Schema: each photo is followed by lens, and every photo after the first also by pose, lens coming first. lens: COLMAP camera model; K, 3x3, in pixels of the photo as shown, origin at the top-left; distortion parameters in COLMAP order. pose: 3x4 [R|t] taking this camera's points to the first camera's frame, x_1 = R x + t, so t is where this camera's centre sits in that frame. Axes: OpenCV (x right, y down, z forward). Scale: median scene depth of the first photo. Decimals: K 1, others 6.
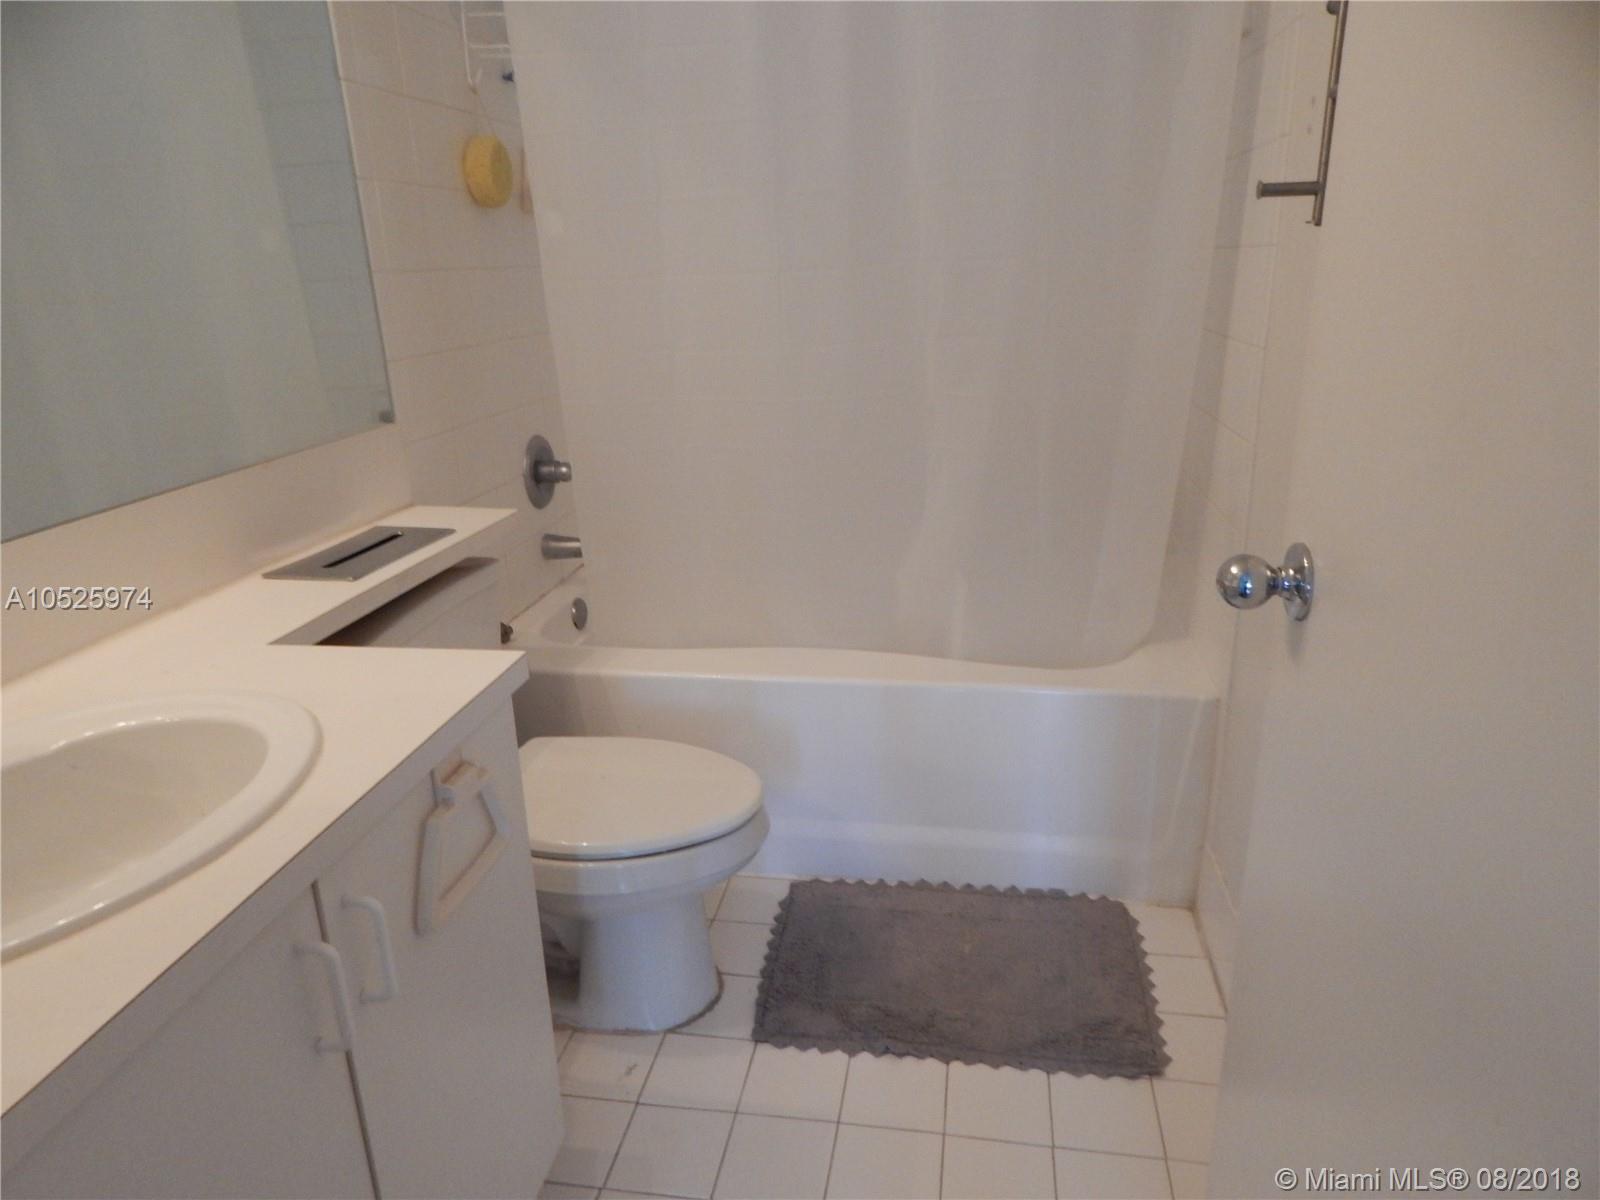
lens RADIAL K [[1018.9, 0, 803.6], [0, 1018.9, 575.0], [0, 0, 1]] dist [-0.020206, -0.000901]
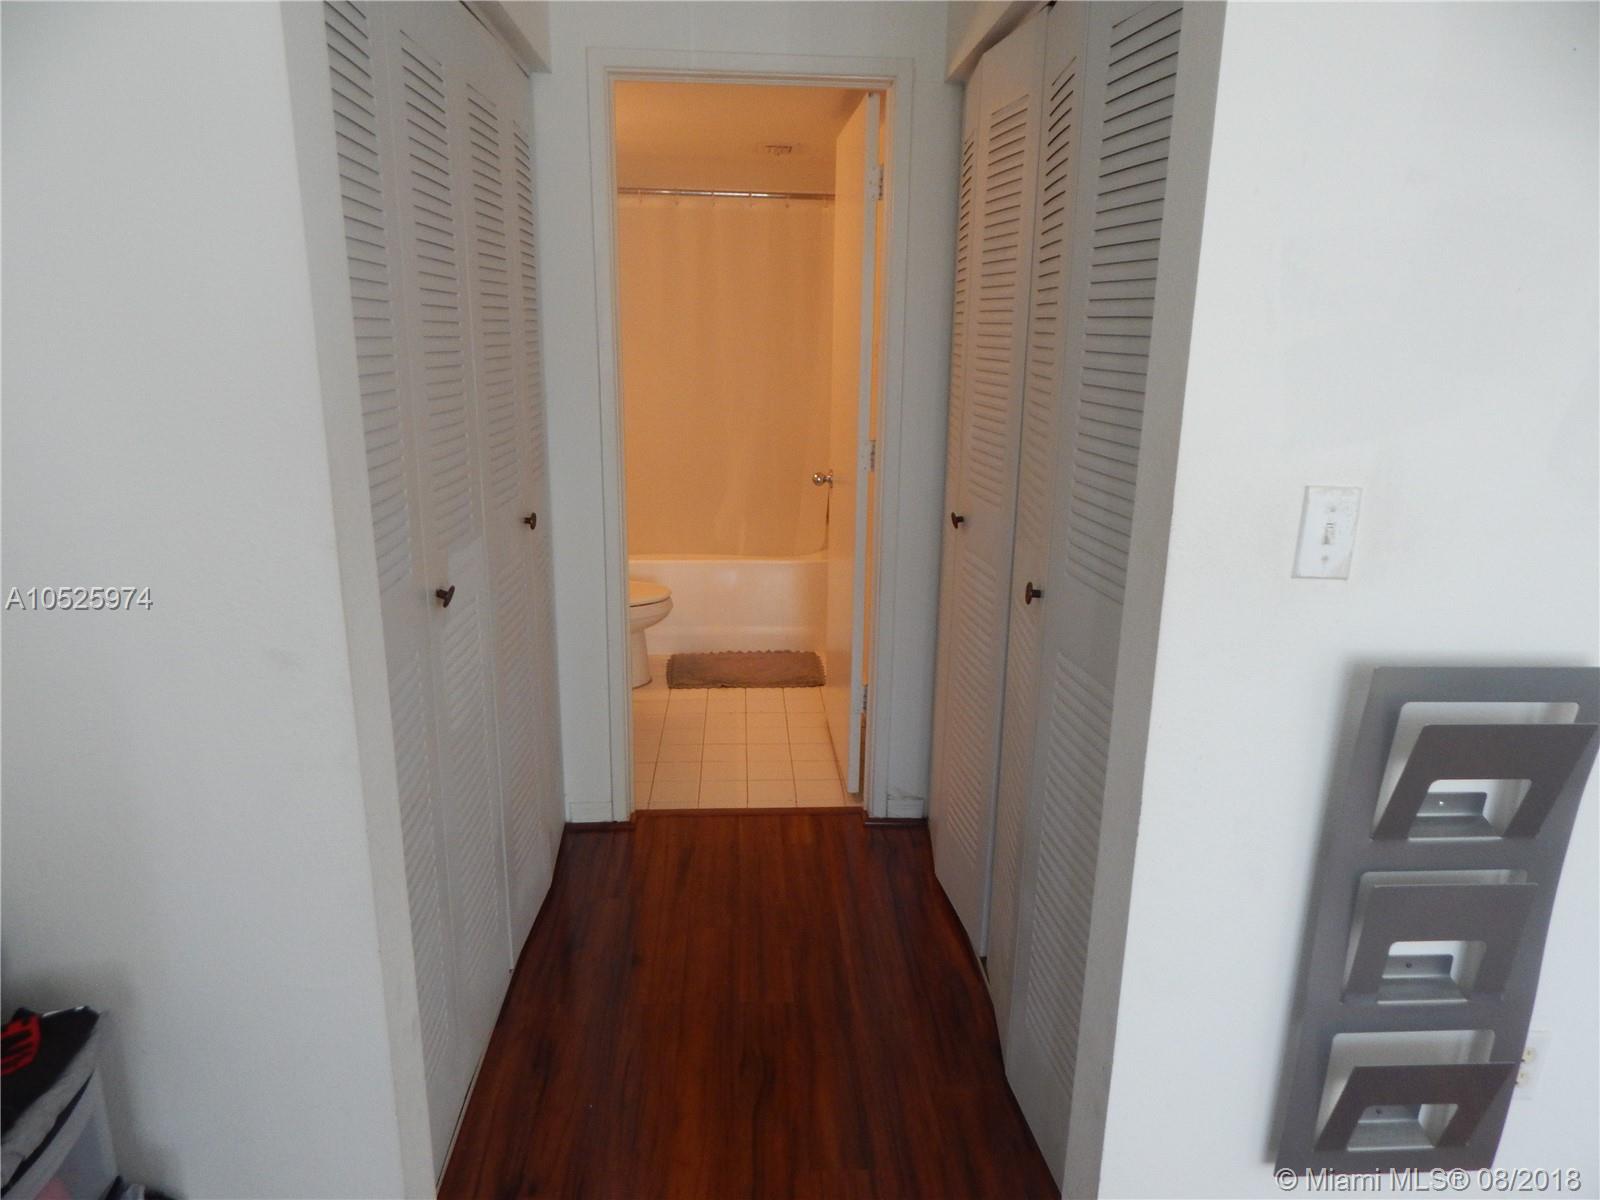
lens RADIAL K [[1026.3, 0, 800.0], [0, 1026.3, 575.4], [0, 0, 1]] dist [0.008949, 0.001144]
pose [[0.973065, -0.020554, 0.229612, -0.303069], [0.035265, 0.997566, -0.060152, 0.329610], [-0.227817, 0.066629, 0.971422, -1.528702]]
